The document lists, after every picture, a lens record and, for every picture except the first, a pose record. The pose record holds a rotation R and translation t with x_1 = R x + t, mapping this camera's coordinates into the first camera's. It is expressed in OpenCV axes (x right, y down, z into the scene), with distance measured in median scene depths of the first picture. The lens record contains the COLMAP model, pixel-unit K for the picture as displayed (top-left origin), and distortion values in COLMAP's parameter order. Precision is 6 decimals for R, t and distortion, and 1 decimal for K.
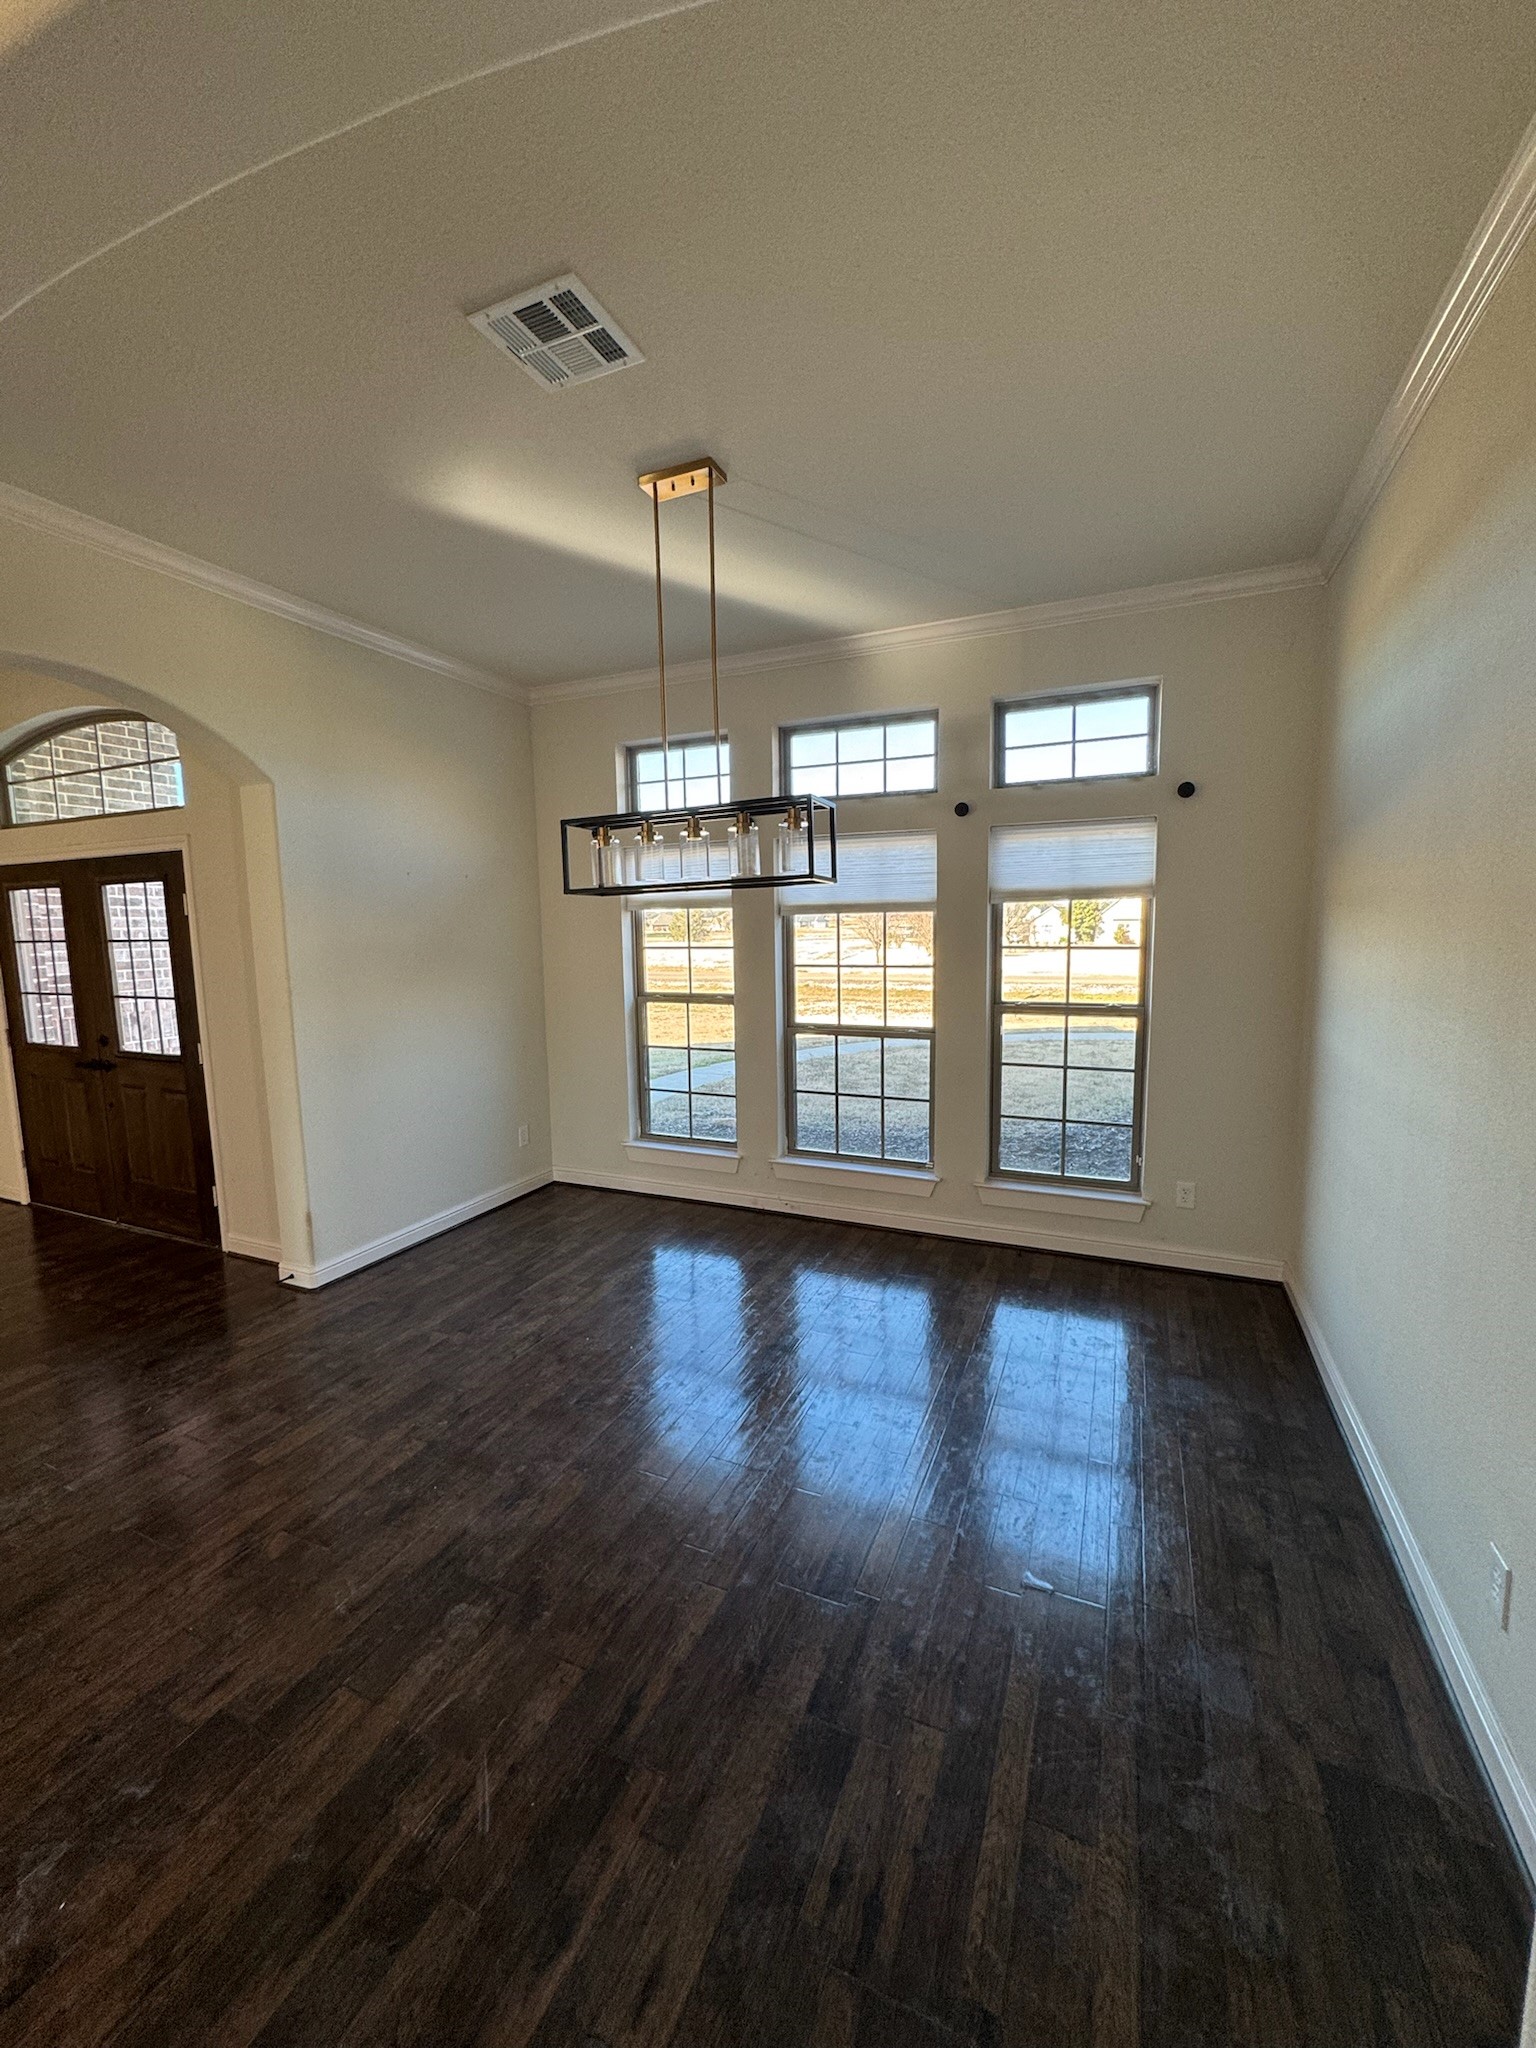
lens RADIAL K [[815.4, 0, 766.7], [0, 815.4, 1021.6], [0, 0, 1]] dist [-0.004144, 0.000221]
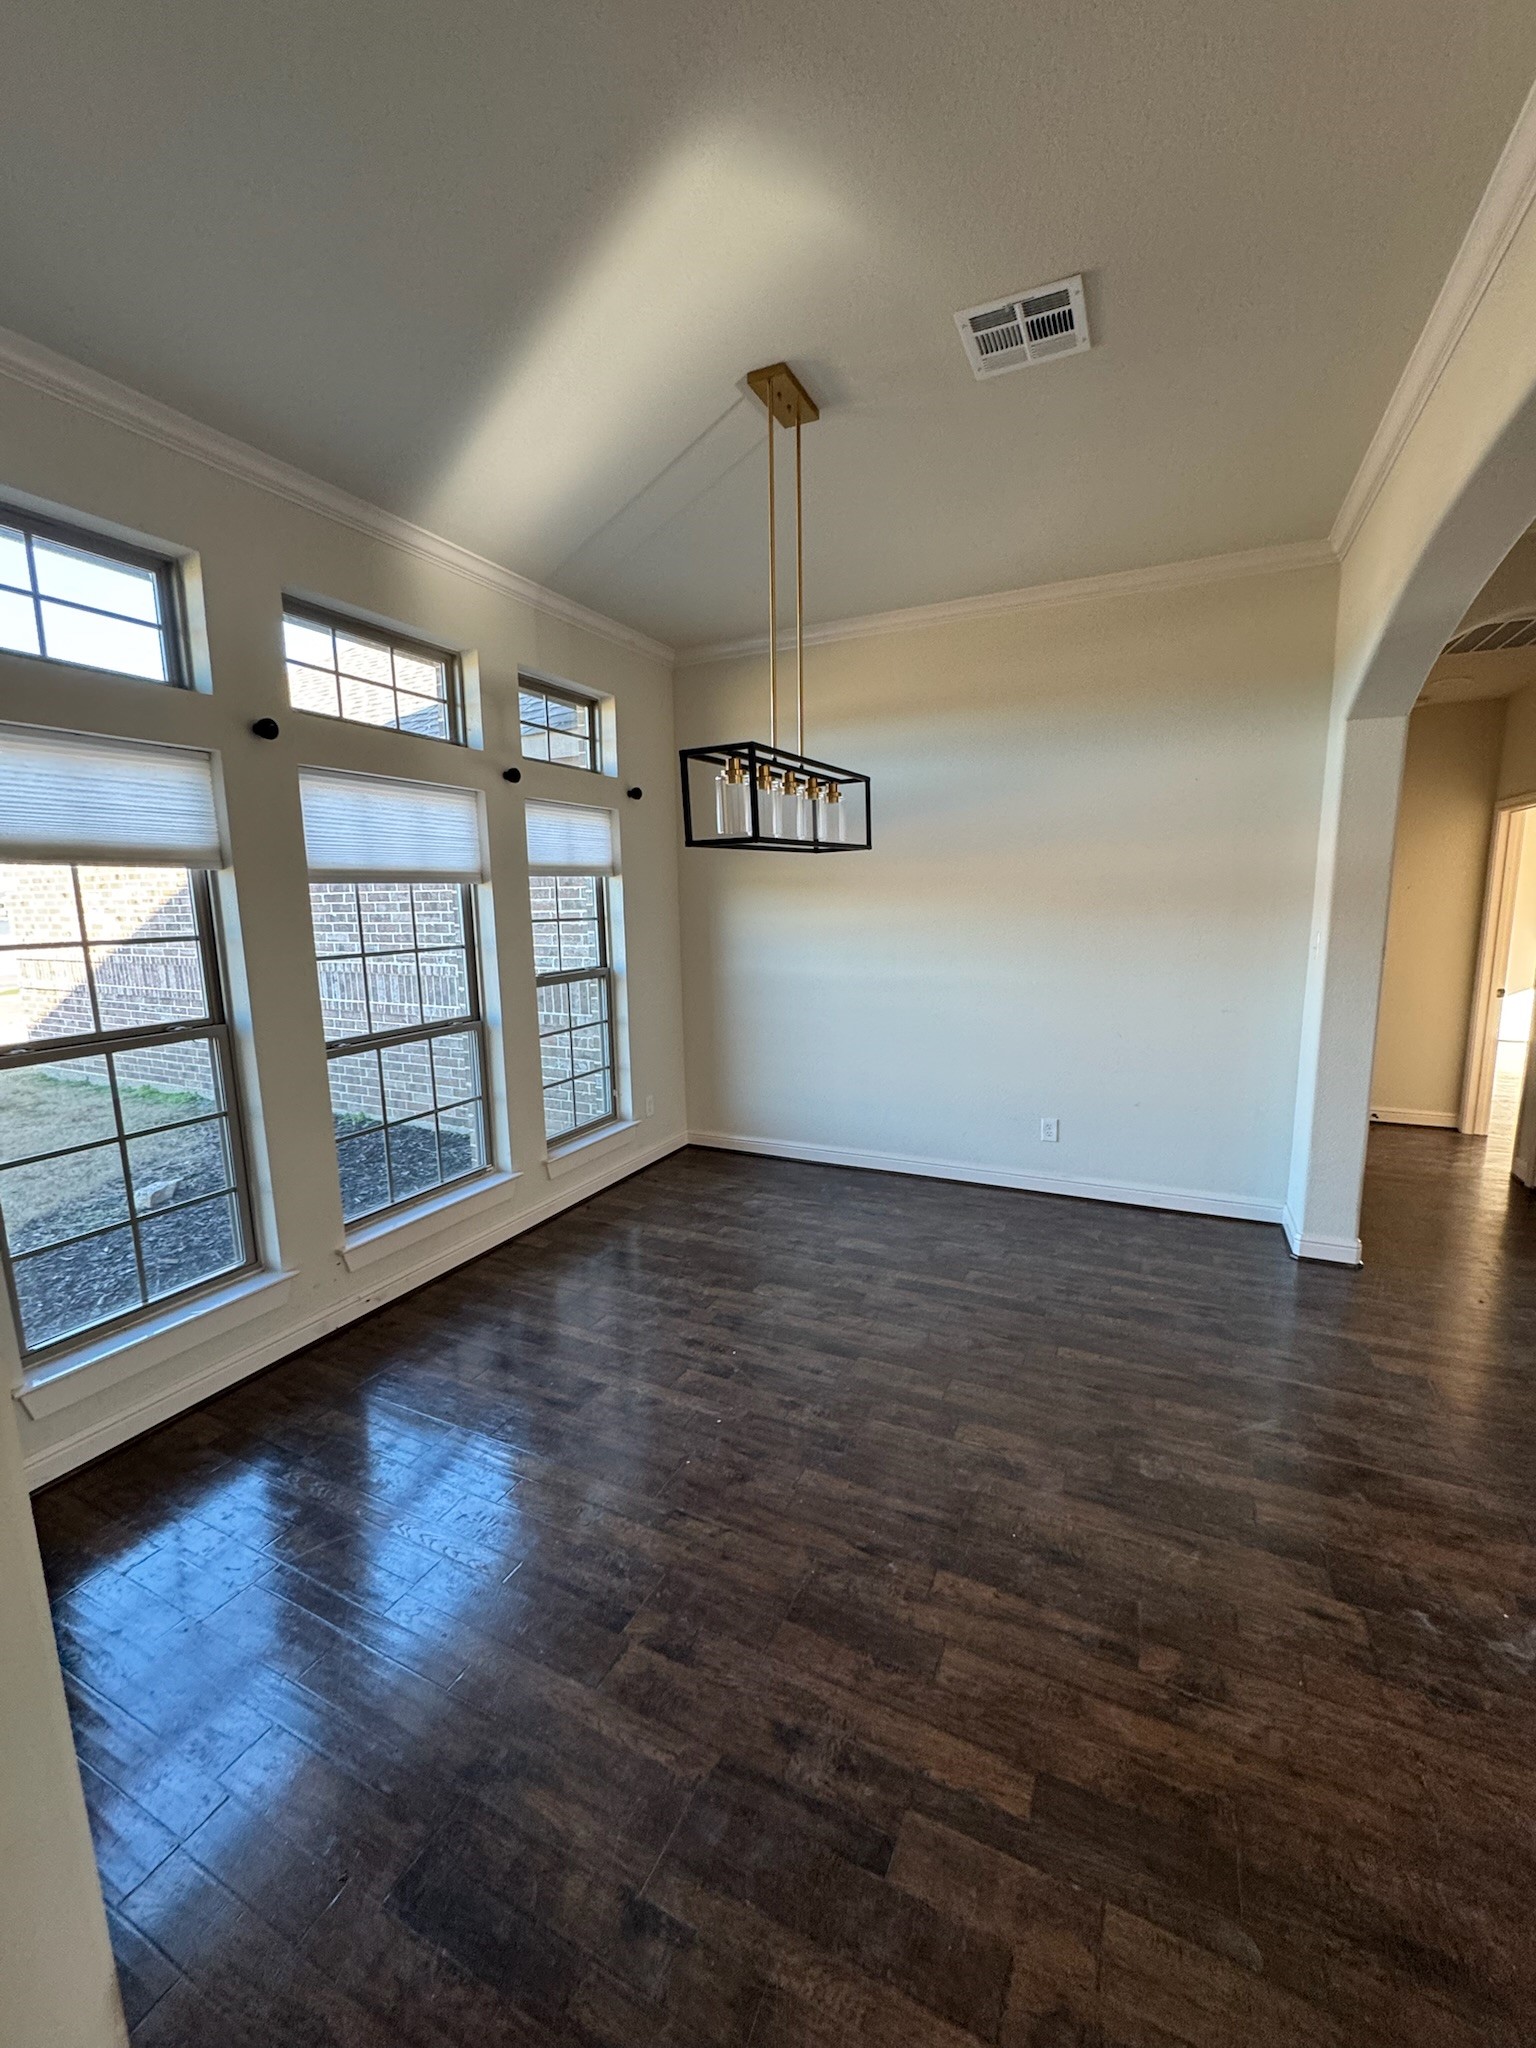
lens RADIAL K [[814.2, 0, 767.3], [0, 814.2, 1022.9], [0, 0, 1]] dist [-0.005817, 0.000232]
pose [[0.032954, -0.141340, 0.989412, -1.179002], [0.134854, 0.981526, 0.135722, -0.110170], [-0.990317, 0.128954, 0.051405, 1.135285]]
